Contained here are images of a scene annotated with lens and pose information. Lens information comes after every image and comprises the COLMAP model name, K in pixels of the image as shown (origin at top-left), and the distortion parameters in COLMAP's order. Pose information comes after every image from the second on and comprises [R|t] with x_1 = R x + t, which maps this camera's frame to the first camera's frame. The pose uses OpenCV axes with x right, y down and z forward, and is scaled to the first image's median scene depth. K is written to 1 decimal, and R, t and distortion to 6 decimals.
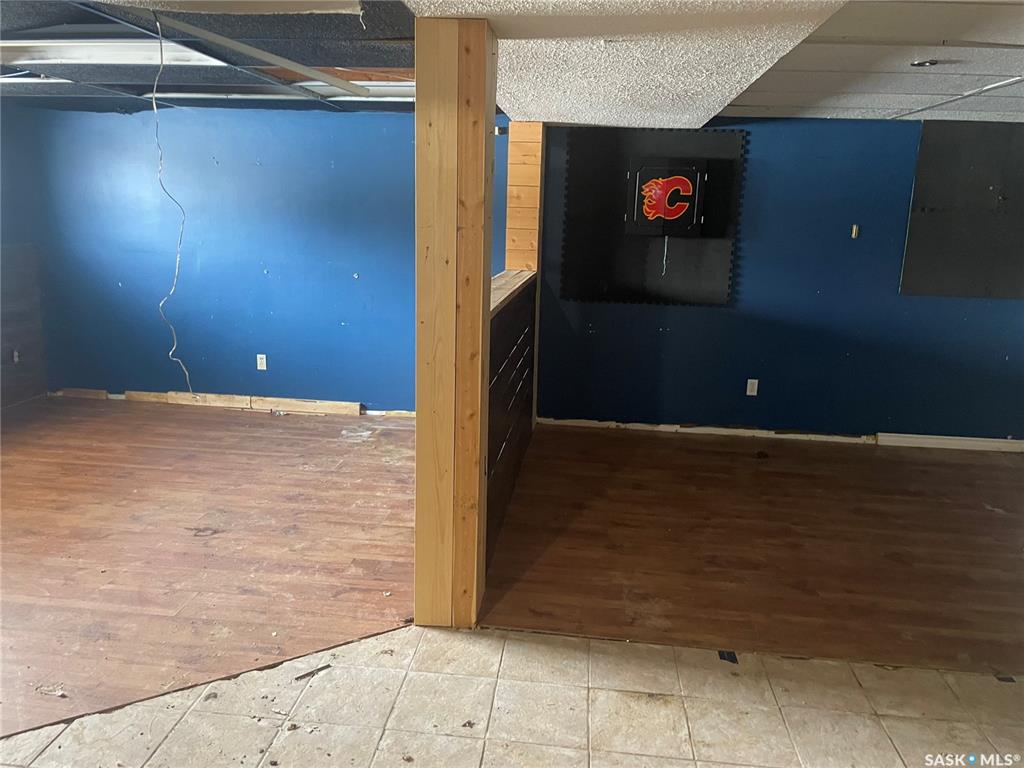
lens RADIAL K [[780.3, 0, 508.5], [0, 780.3, 376.5], [0, 0, 1]] dist [0.085047, -0.125302]
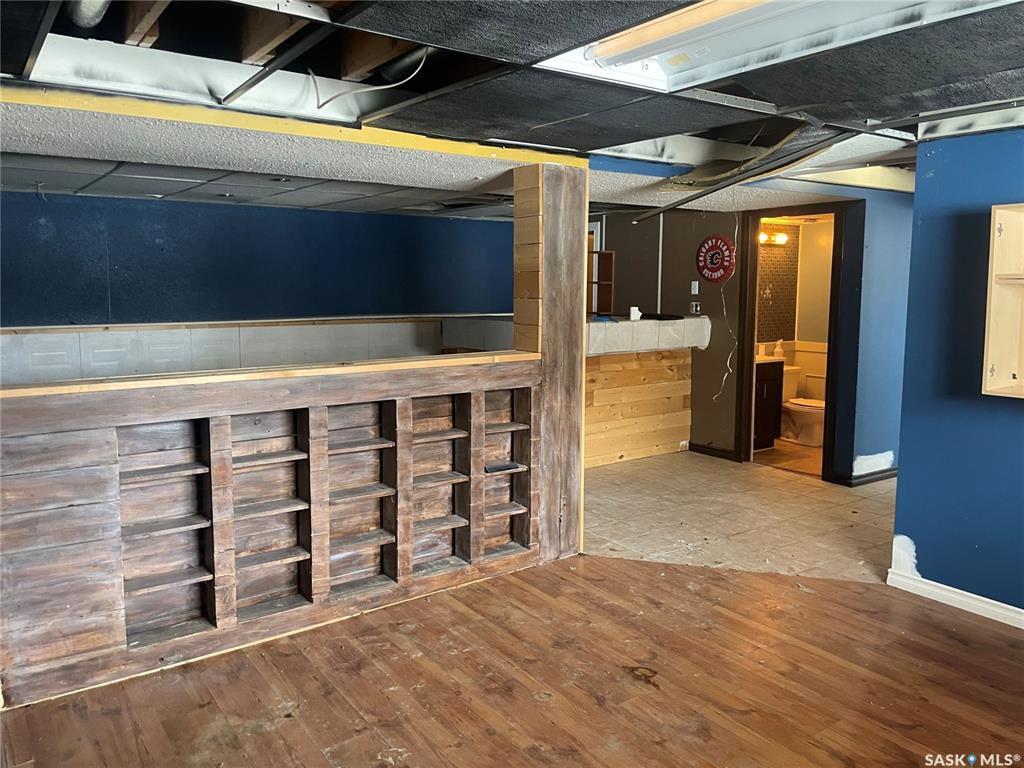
lens RADIAL K [[780.3, 0, 508.5], [0, 780.3, 376.5], [0, 0, 1]] dist [0.085047, -0.125302]
pose [[-0.661764, -0.123712, 0.739435, -0.869289], [0.131222, 0.951953, 0.276705, -0.353281], [-0.738139, 0.280143, -0.613735, 1.528613]]
